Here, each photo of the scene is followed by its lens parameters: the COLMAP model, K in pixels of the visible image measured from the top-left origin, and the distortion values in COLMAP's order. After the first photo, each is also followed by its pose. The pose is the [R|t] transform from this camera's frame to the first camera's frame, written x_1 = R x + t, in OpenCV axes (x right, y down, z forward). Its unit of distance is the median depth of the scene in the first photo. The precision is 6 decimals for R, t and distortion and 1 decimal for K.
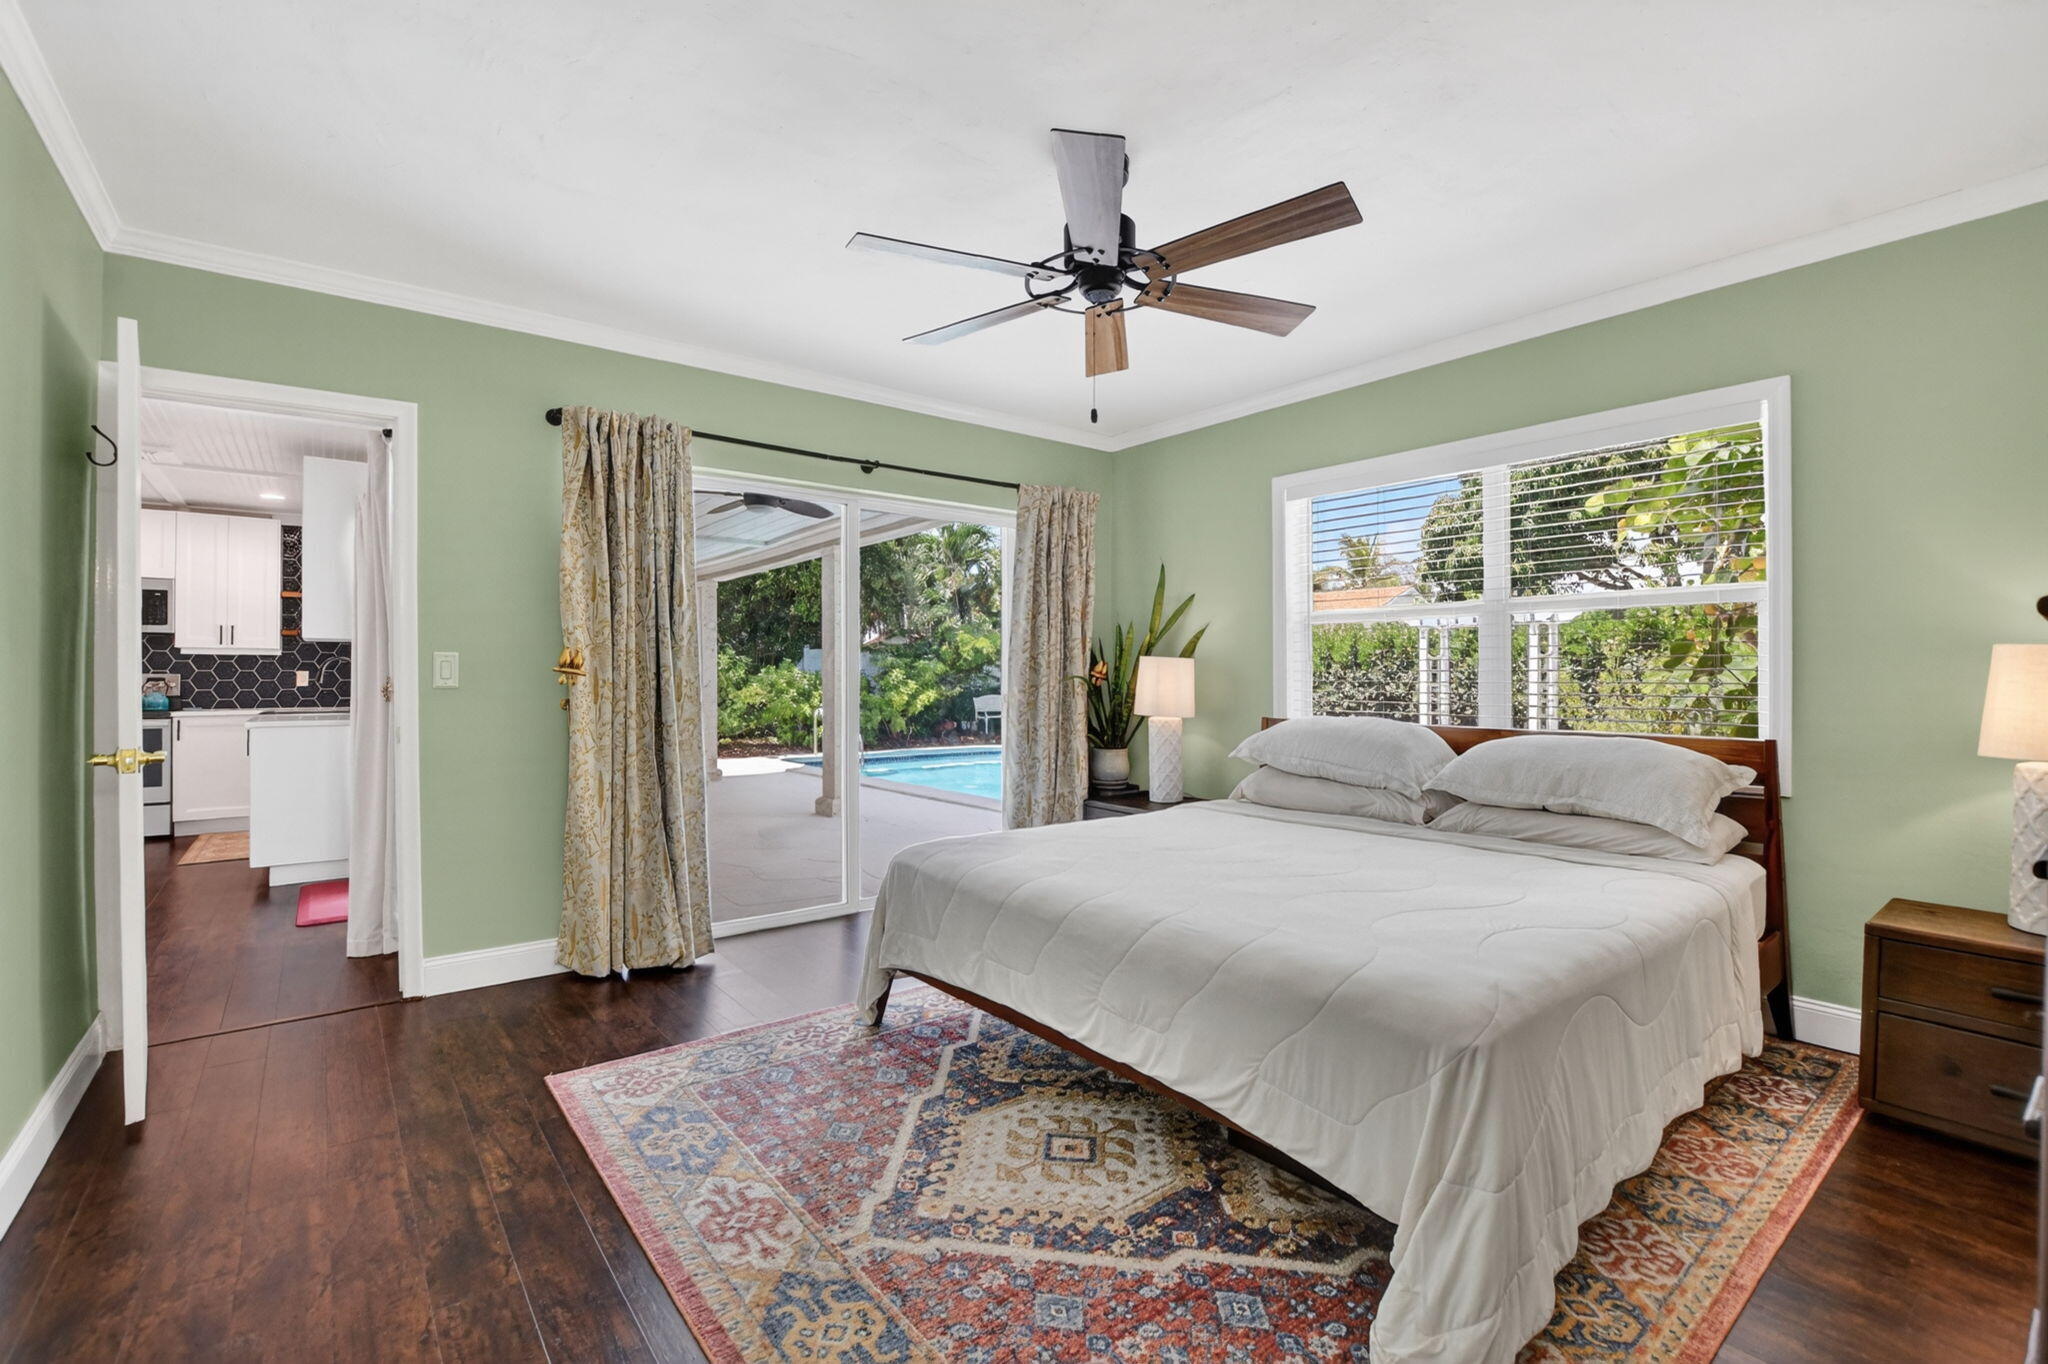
lens RADIAL K [[905.5, 0, 1026.1], [0, 905.5, 676.3], [0, 0, 1]] dist [-0.024274, 0.001255]
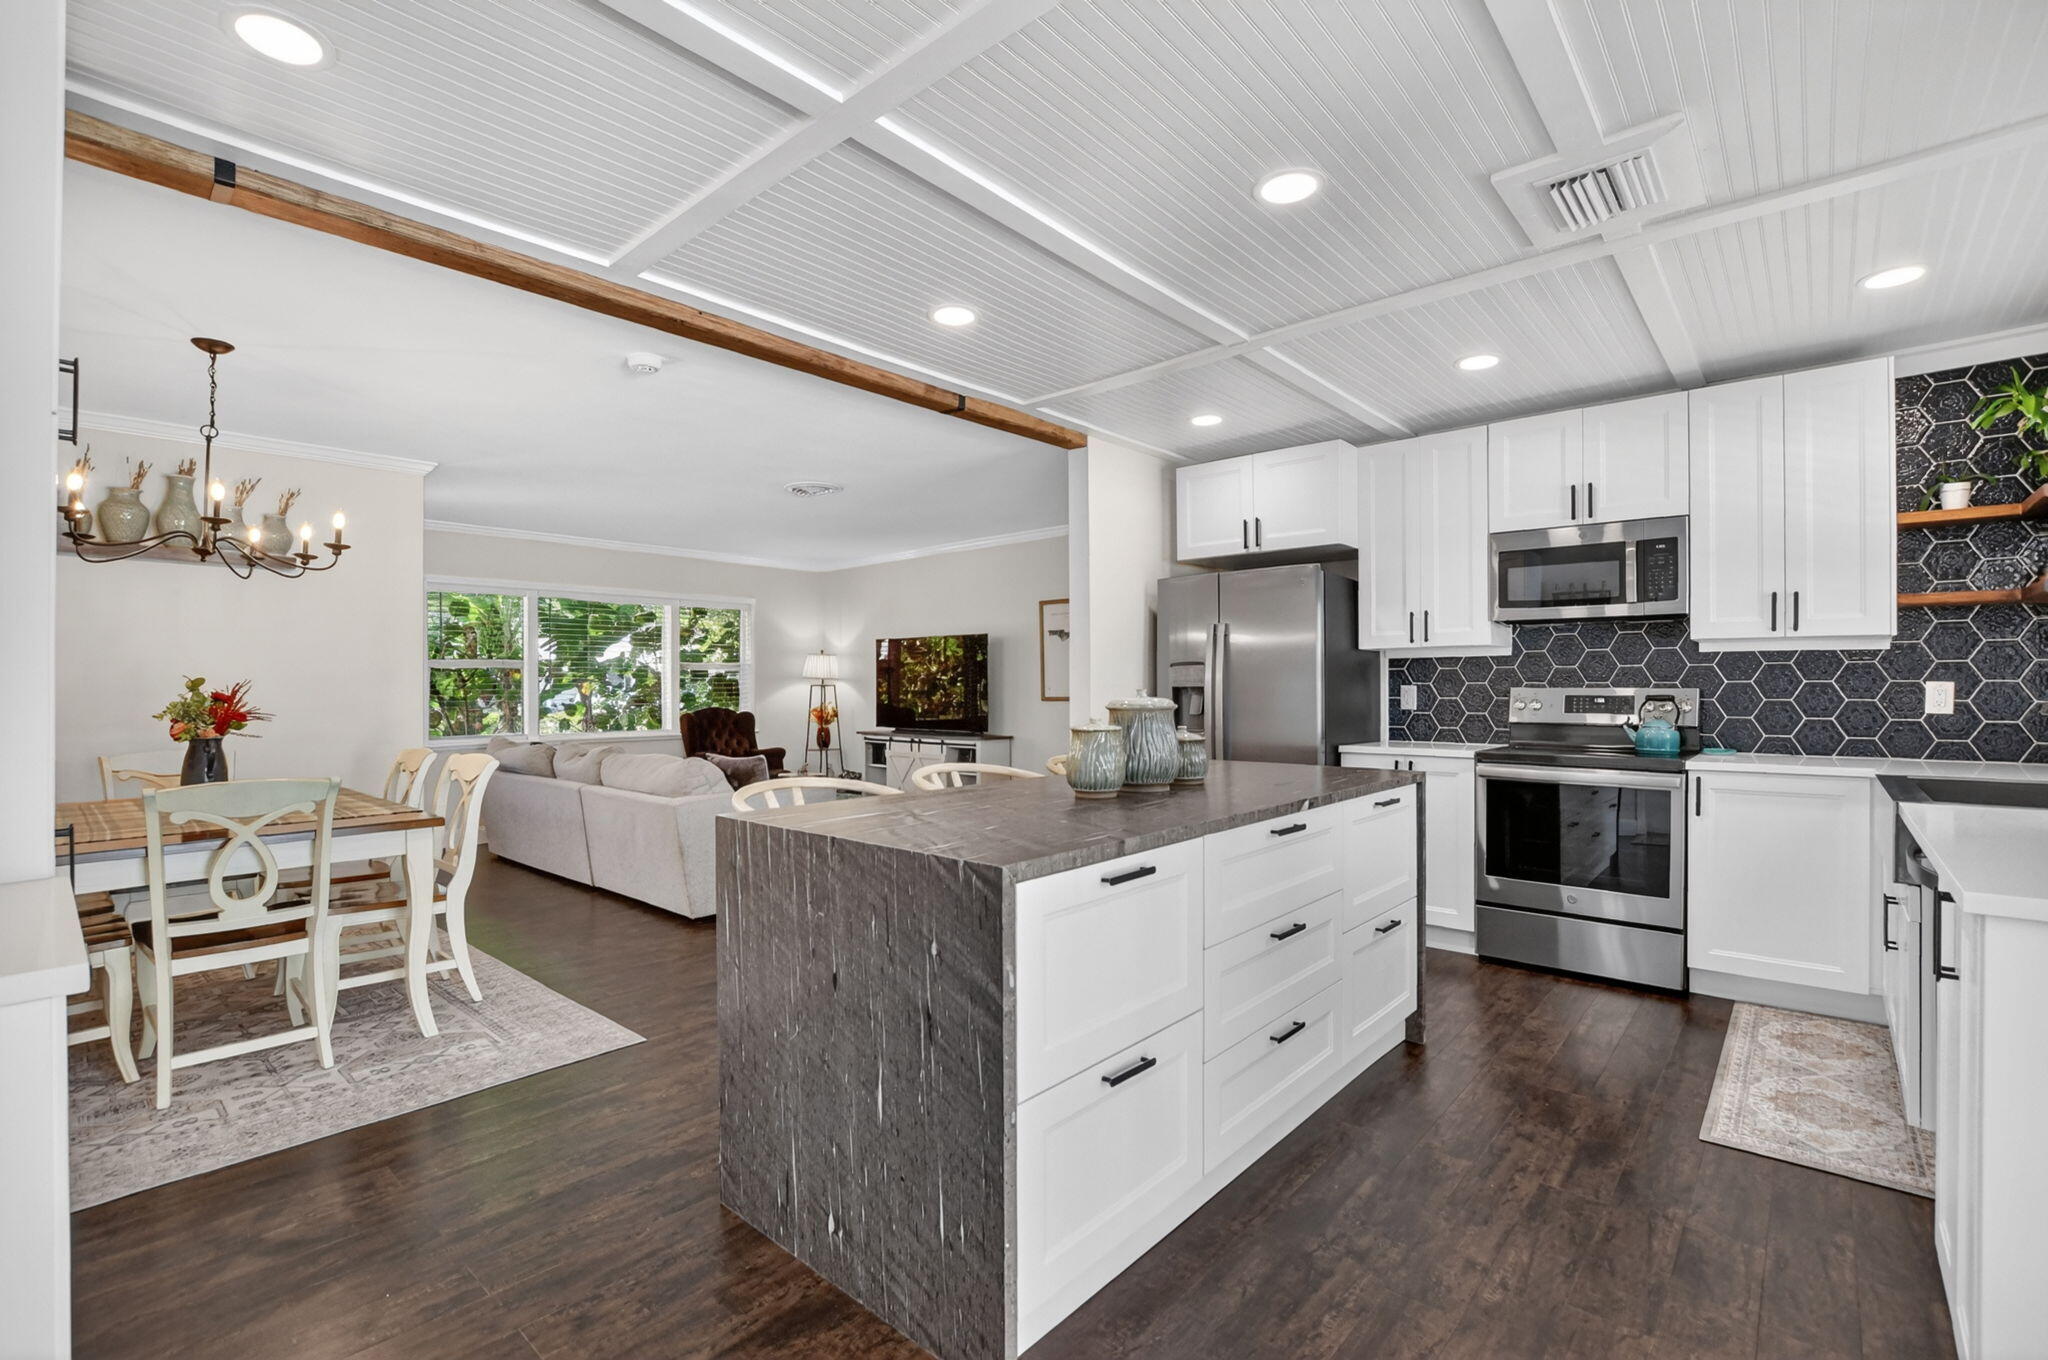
lens RADIAL K [[905.5, 0, 1020.1], [0, 905.5, 681.0], [0, 0, 1]] dist [-0.024274, 0.001255]
pose [[0.167159, -0.002802, -0.985926, -1.266978], [0.005526, 0.999983, -0.001905, -0.022309], [0.985914, -0.005130, 0.167172, 1.303339]]
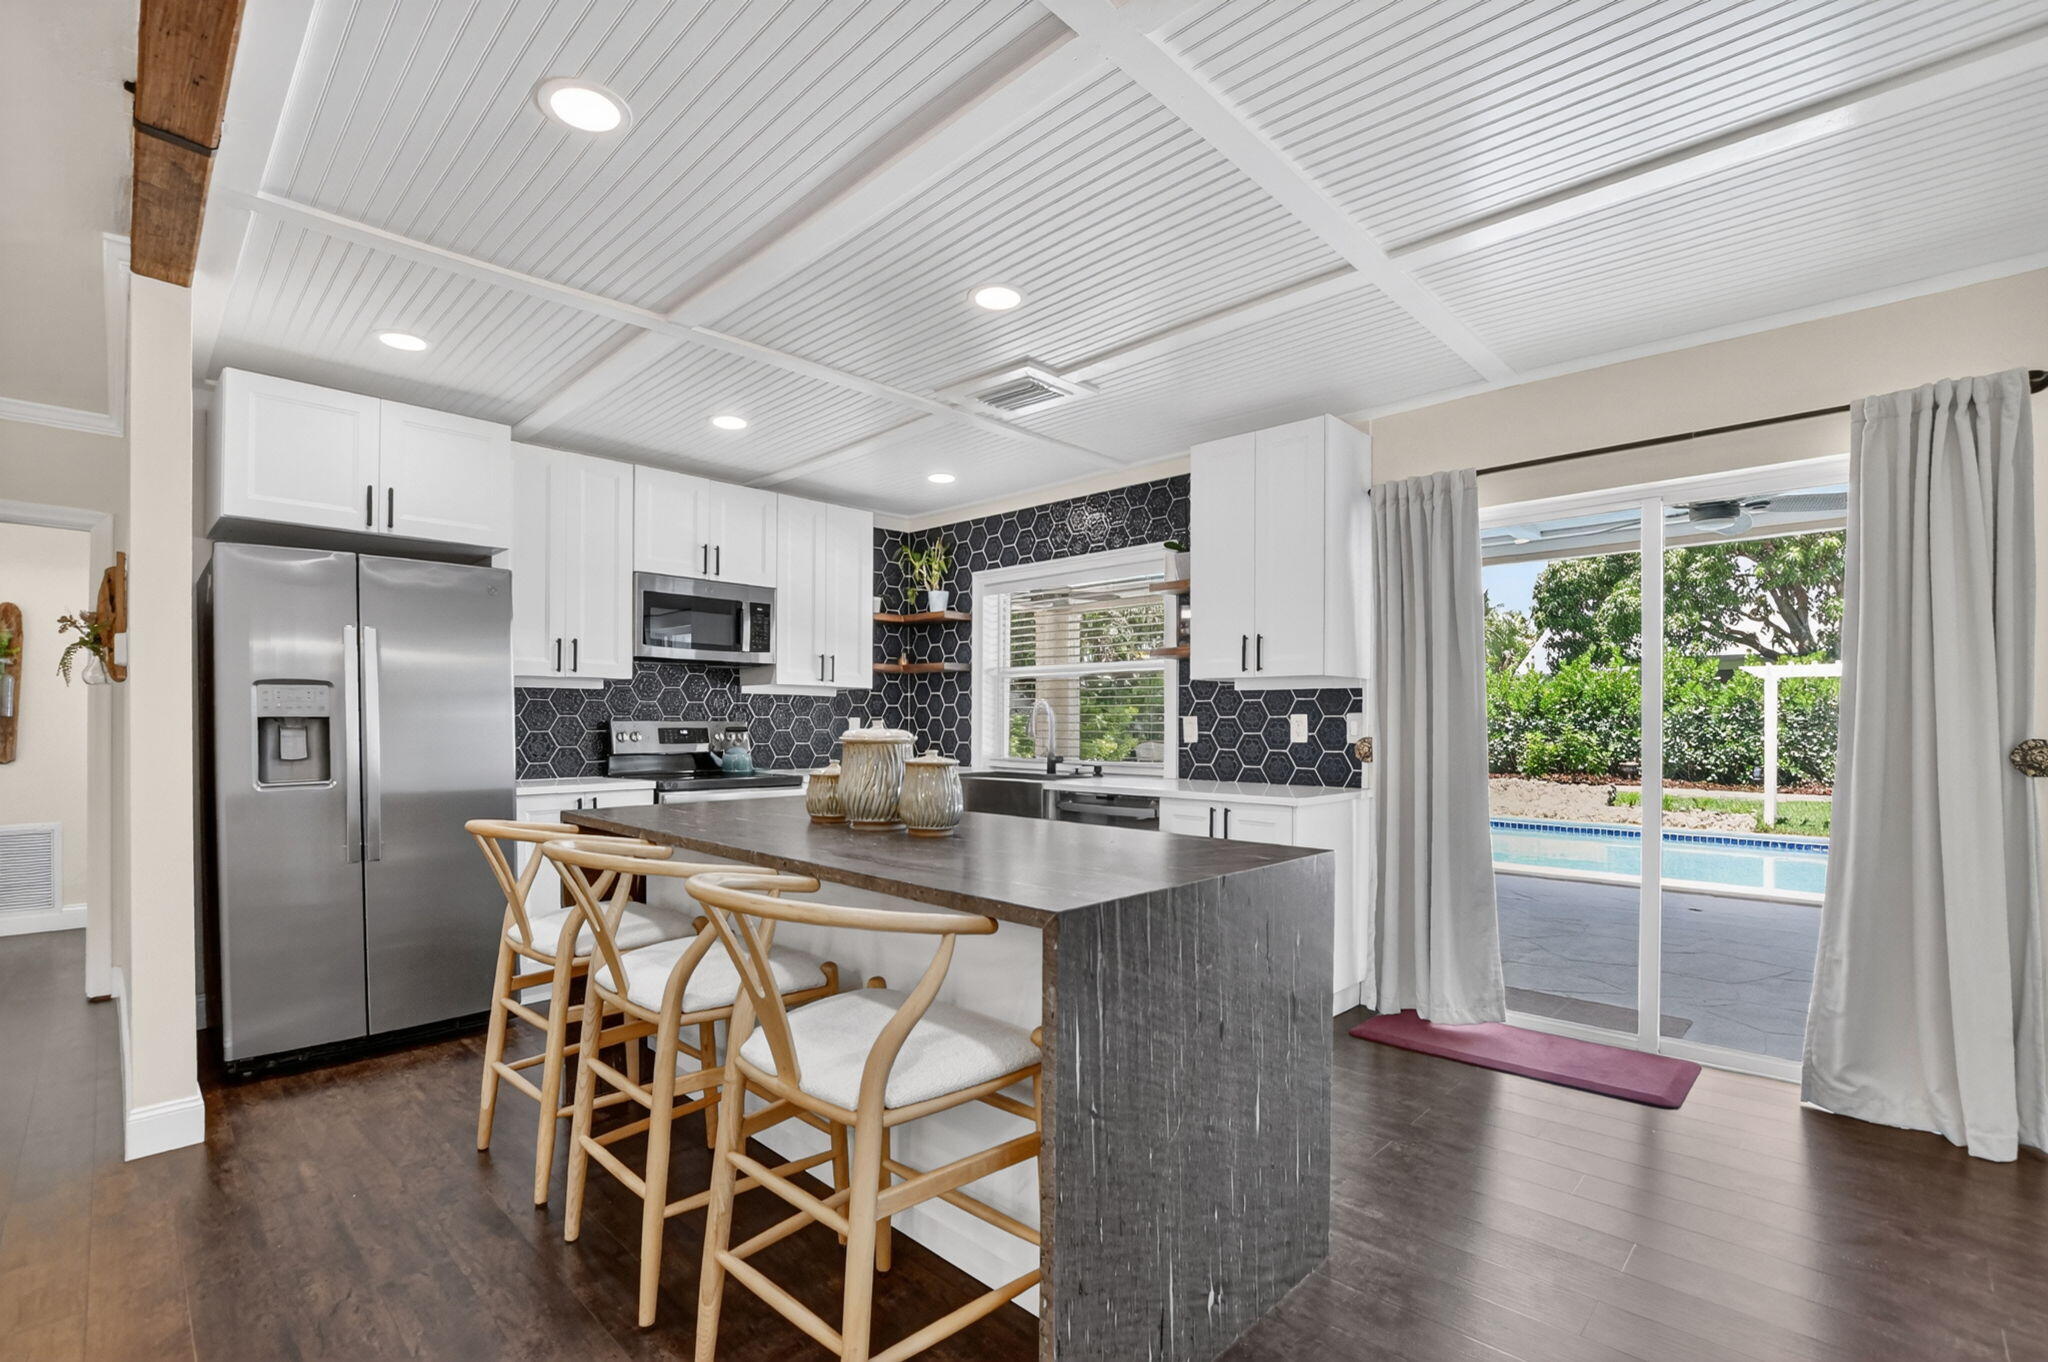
lens RADIAL K [[932.0, 0, 1009.1], [0, 932.0, 722.8], [0, 0, 1]] dist [-0.030268, 0.003640]
pose [[0.992560, 0.005506, 0.121632, -2.249515], [-0.006072, 0.999972, 0.004277, -0.016046], [-0.121605, -0.004984, 0.992566, 0.608681]]
